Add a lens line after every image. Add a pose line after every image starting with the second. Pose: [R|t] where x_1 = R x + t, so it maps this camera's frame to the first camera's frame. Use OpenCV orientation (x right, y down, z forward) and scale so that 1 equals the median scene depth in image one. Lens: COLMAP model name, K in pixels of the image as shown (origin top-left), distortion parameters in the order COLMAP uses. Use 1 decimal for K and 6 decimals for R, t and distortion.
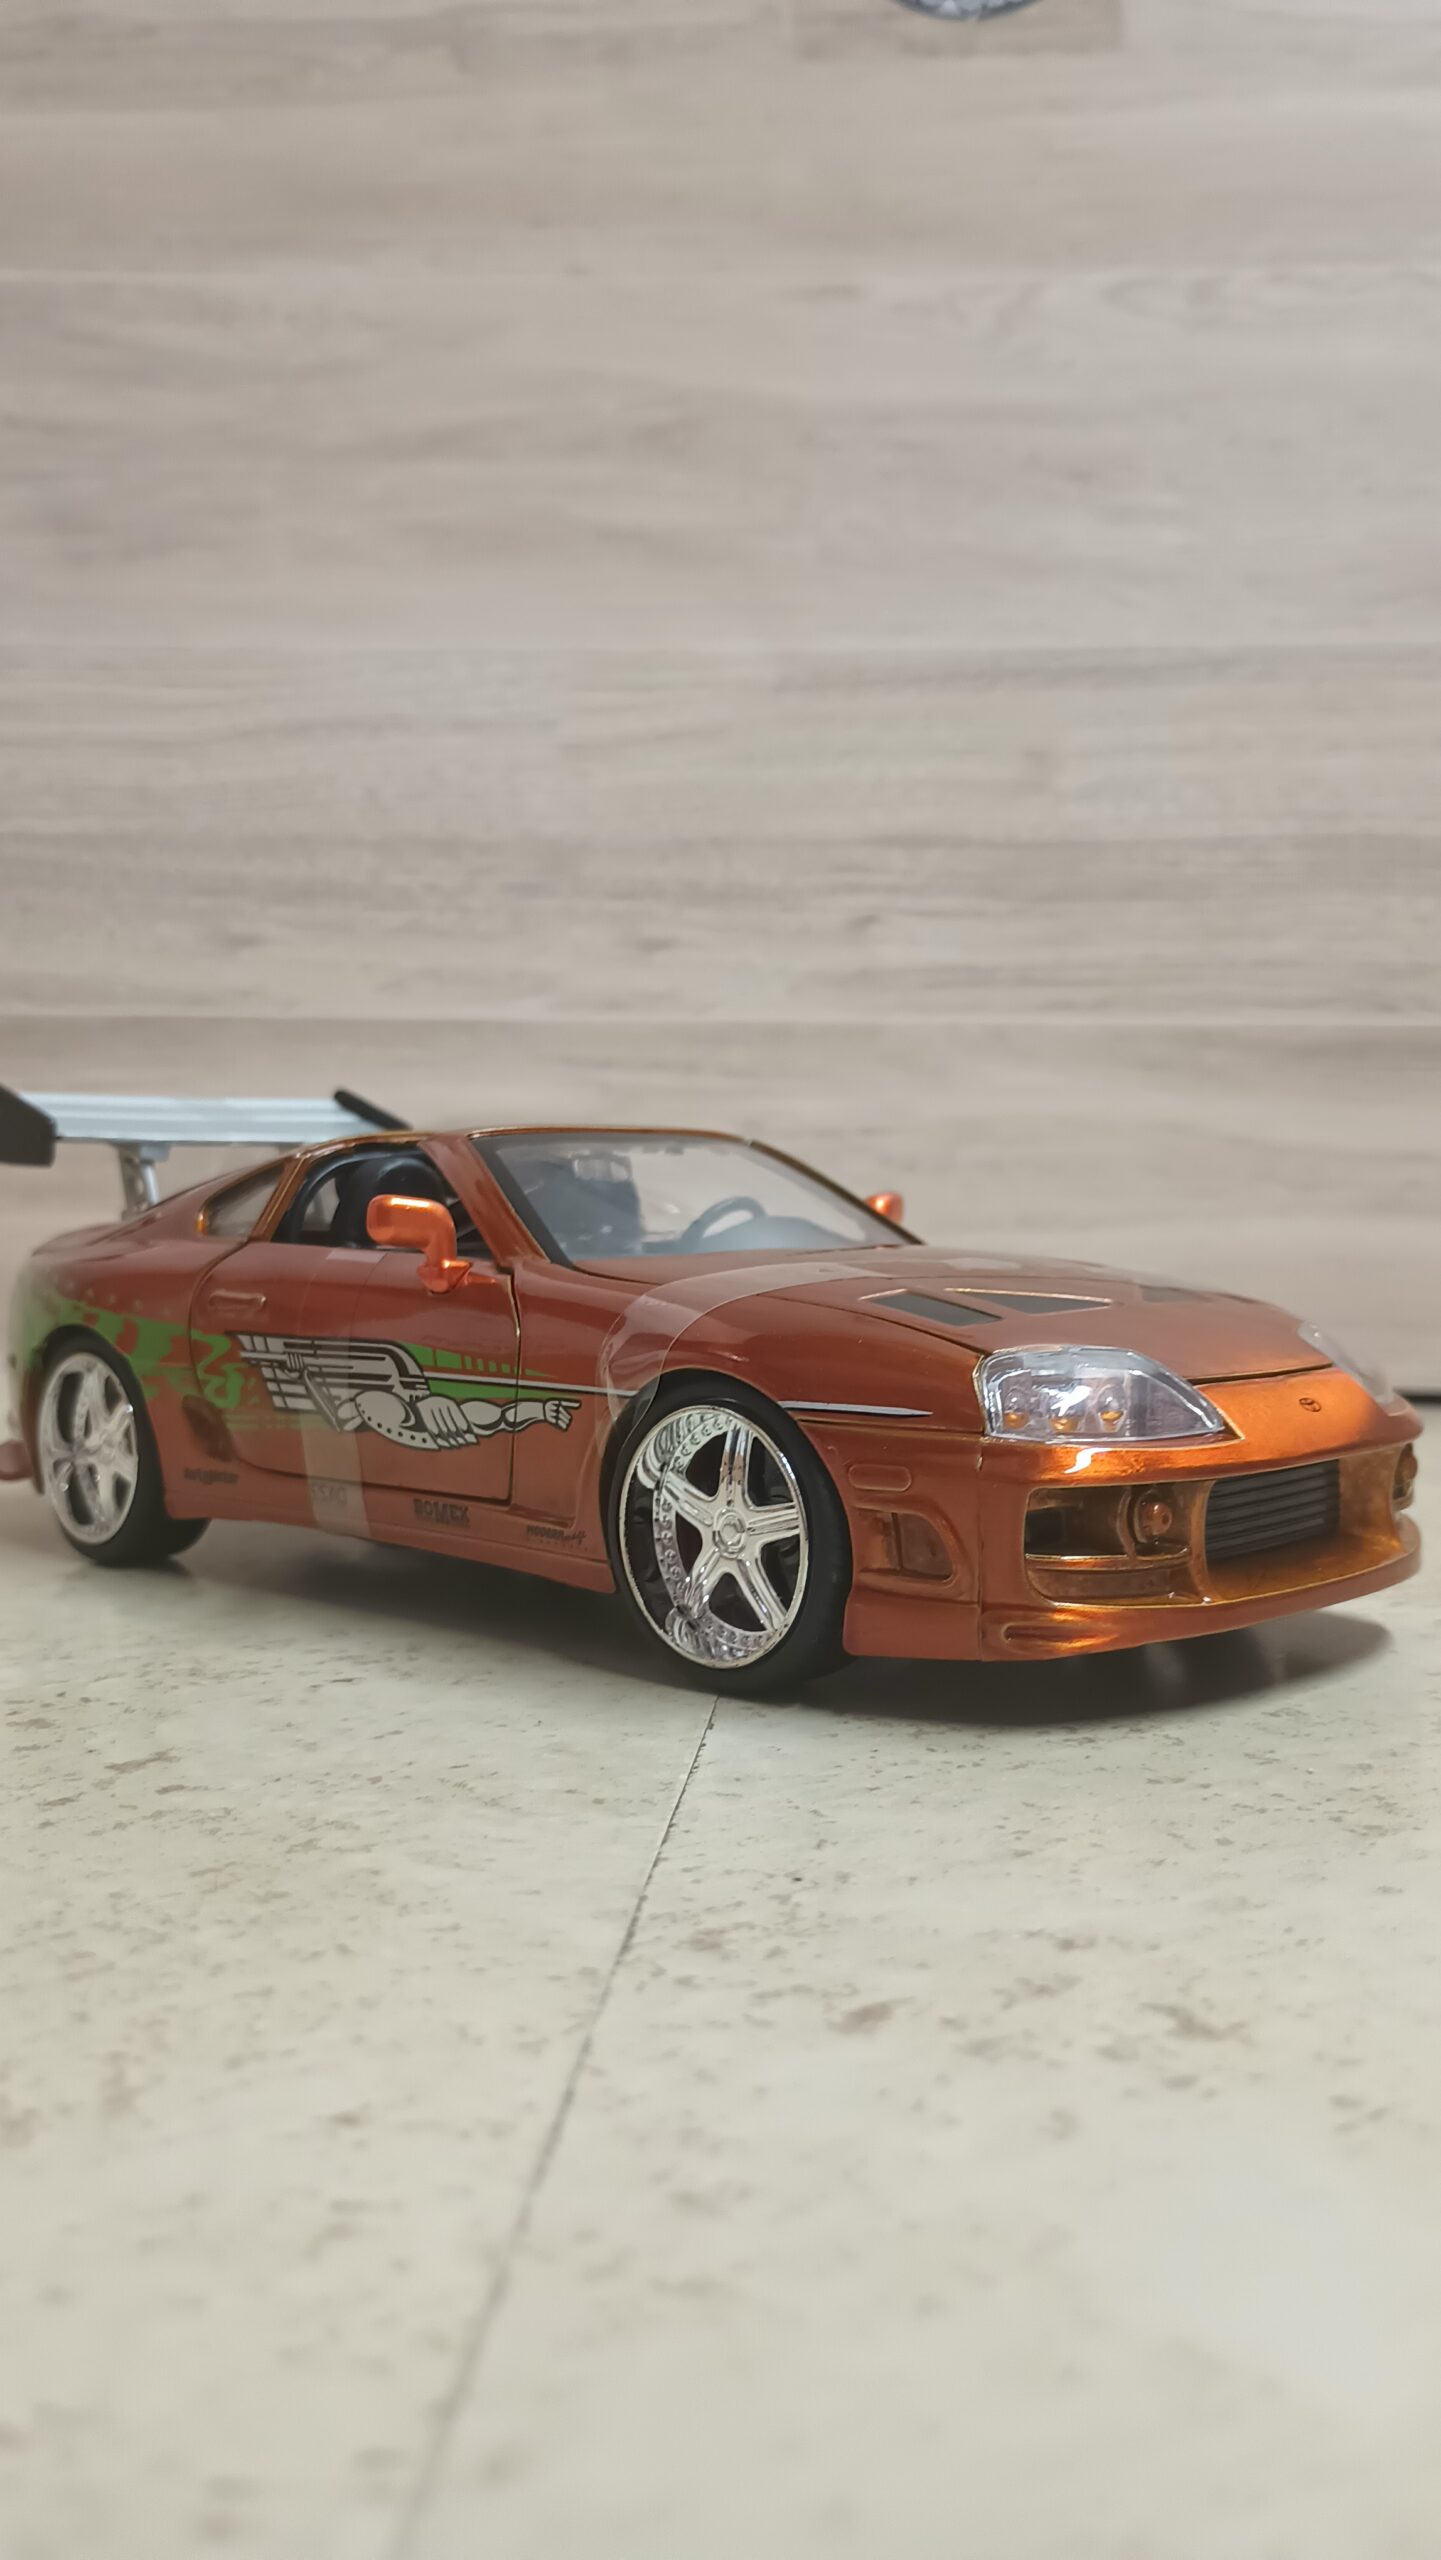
lens RADIAL K [[2170.4, 0, 723.2], [0, 2170.4, 1283.4], [0, 0, 1]] dist [0.023331, -0.034922]
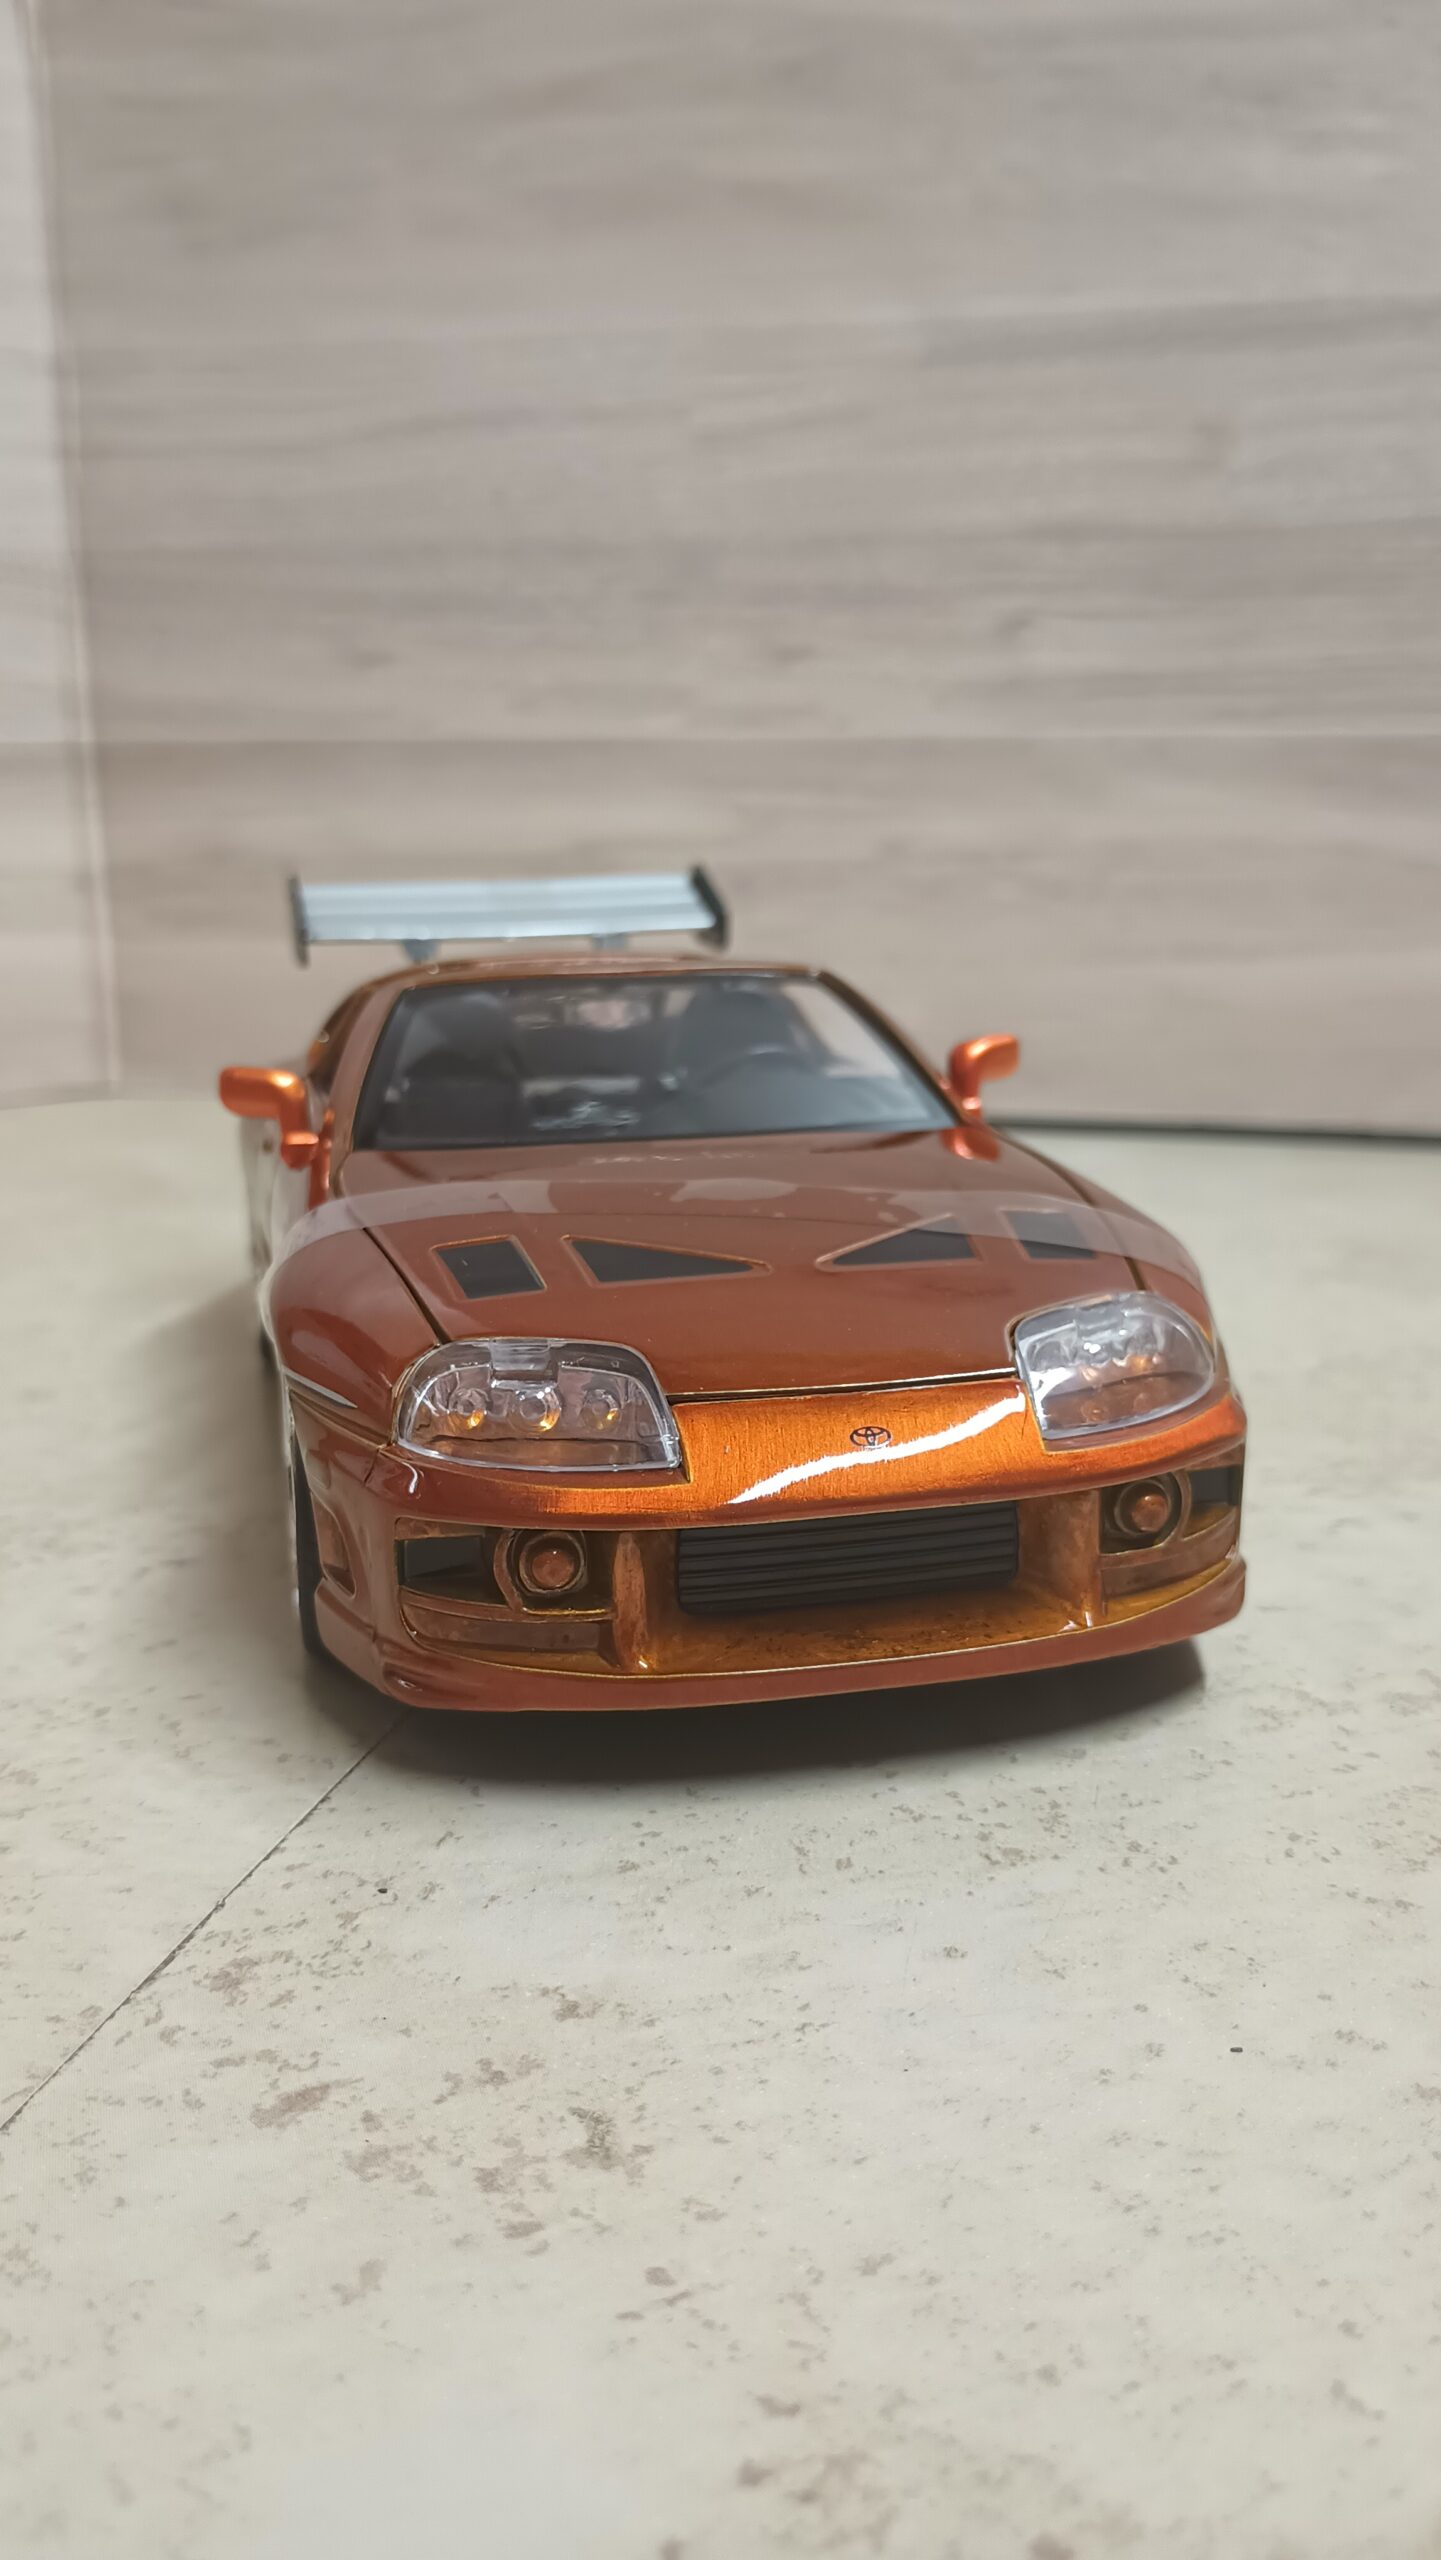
lens RADIAL K [[2180.3, 0, 720.1], [0, 2180.3, 1292.8], [0, 0, 1]] dist [0.015999, -0.041507]
pose [[0.987941, 0.023966, -0.152962, 0.092293], [0.002715, 0.985114, 0.171881, -0.046832], [0.154804, -0.170223, 0.973170, 0.025194]]
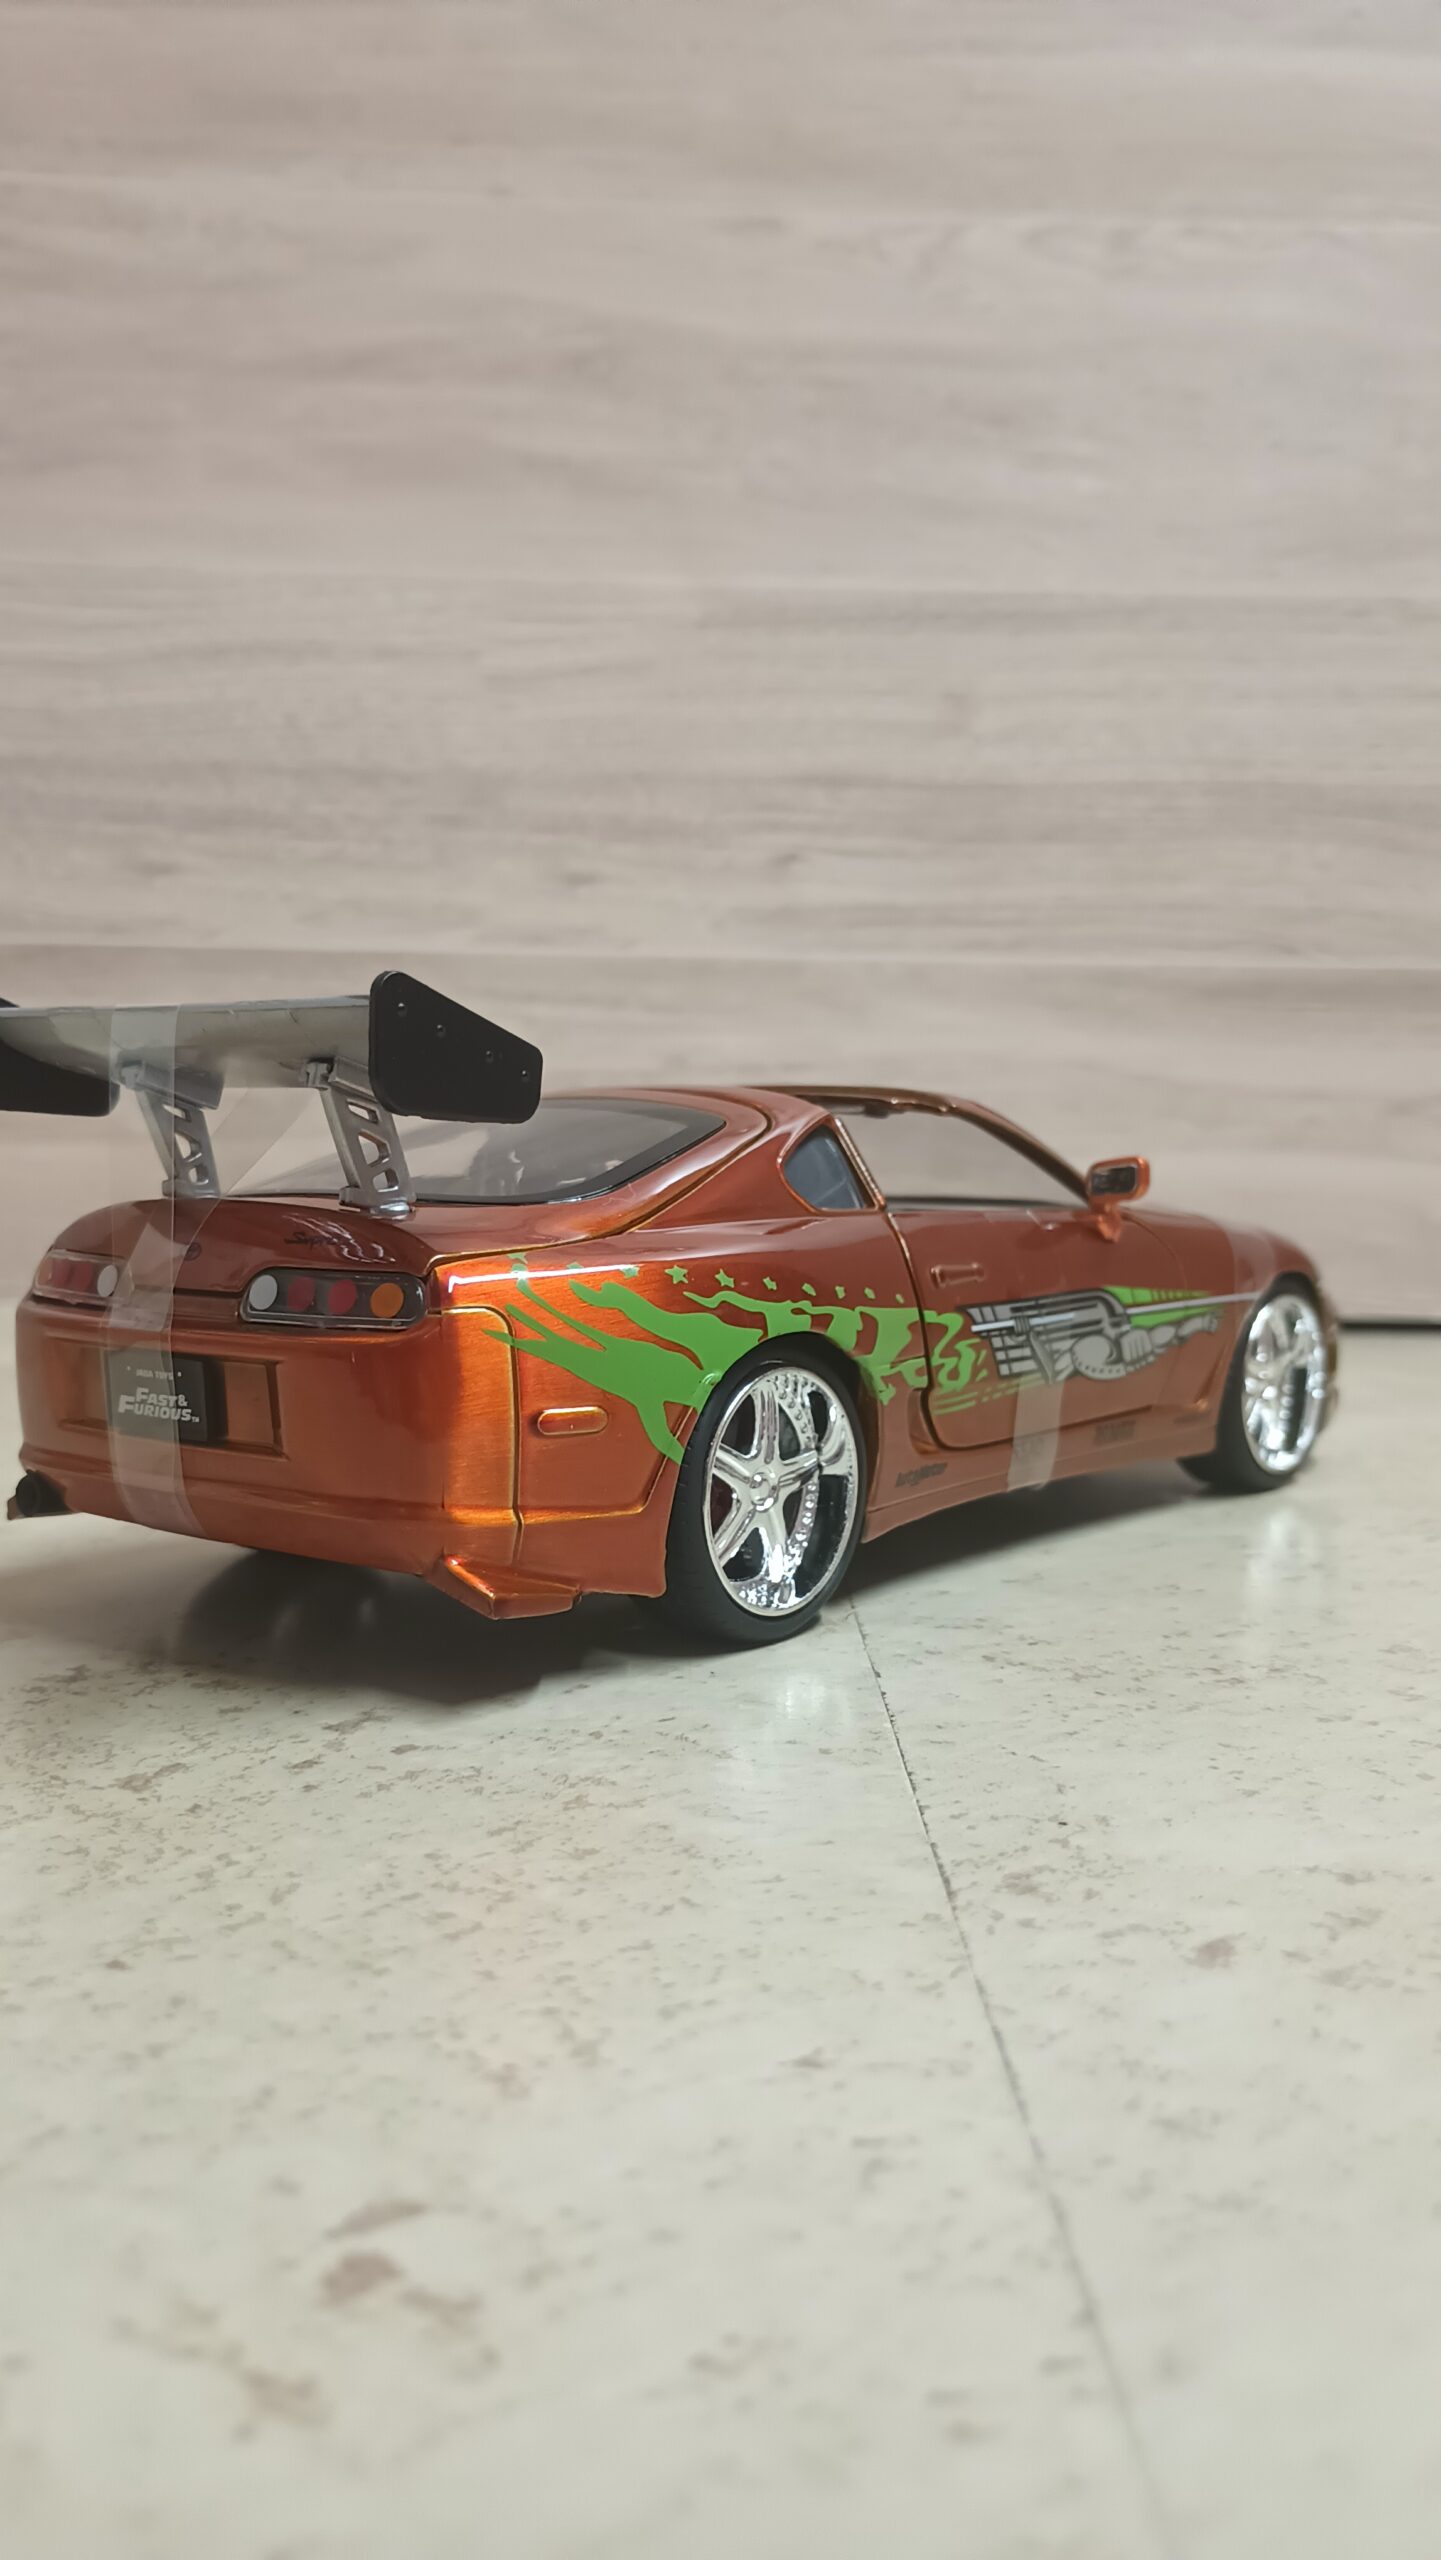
lens RADIAL K [[2170.4, 0, 723.2], [0, 2170.4, 1283.4], [0, 0, 1]] dist [0.023331, -0.034922]
pose [[0.995246, -0.004062, 0.097307, -0.065695], [0.000089, 0.999167, 0.040801, -0.010569], [-0.097392, -0.040598, 0.994418, -0.013307]]
